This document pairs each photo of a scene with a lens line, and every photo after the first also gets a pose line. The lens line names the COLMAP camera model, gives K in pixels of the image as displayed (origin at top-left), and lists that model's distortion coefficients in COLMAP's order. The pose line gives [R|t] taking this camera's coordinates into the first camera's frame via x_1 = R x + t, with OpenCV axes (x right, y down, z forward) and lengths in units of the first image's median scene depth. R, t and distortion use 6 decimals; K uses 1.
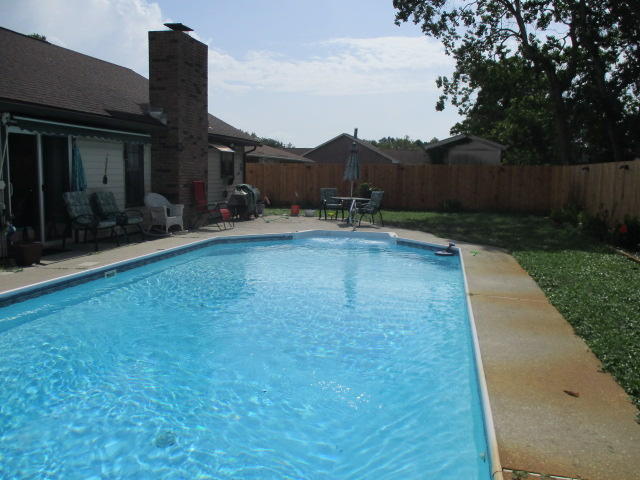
lens RADIAL K [[537.3, 0, 333.7], [0, 537.3, 232.3], [0, 0, 1]] dist [-0.007728, 0.012550]
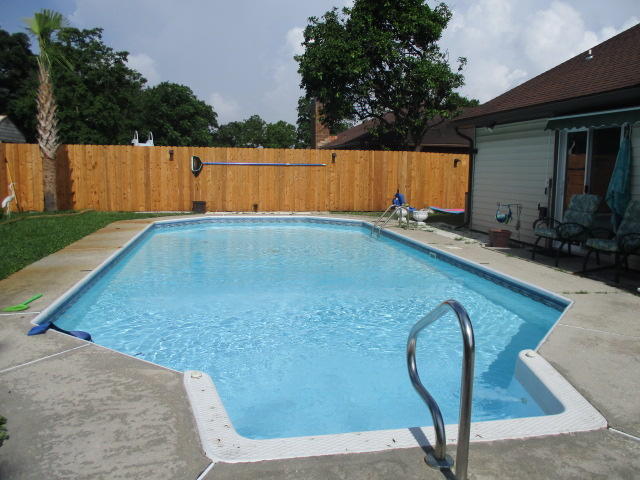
lens RADIAL K [[538.2, 0, 334.1], [0, 538.2, 232.8], [0, 0, 1]] dist [-0.008463, -0.001973]
pose [[-0.918738, 0.015935, -0.394546, 0.107507], [-0.074785, 0.974079, 0.213486, -0.091435], [0.387721, 0.225644, -0.893732, 0.882639]]
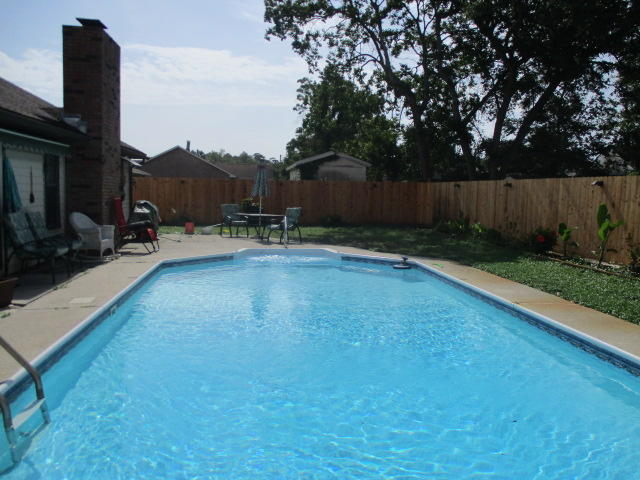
lens RADIAL K [[538.7, 0, 320.0], [0, 538.7, 240.0], [0, 0, 1]] dist [-0.004147, -0.003932]
pose [[0.940408, -0.028758, 0.338831, -0.179944], [0.032452, 0.999460, -0.005239, -0.007843], [-0.338497, 0.015923, 0.940833, 0.037679]]
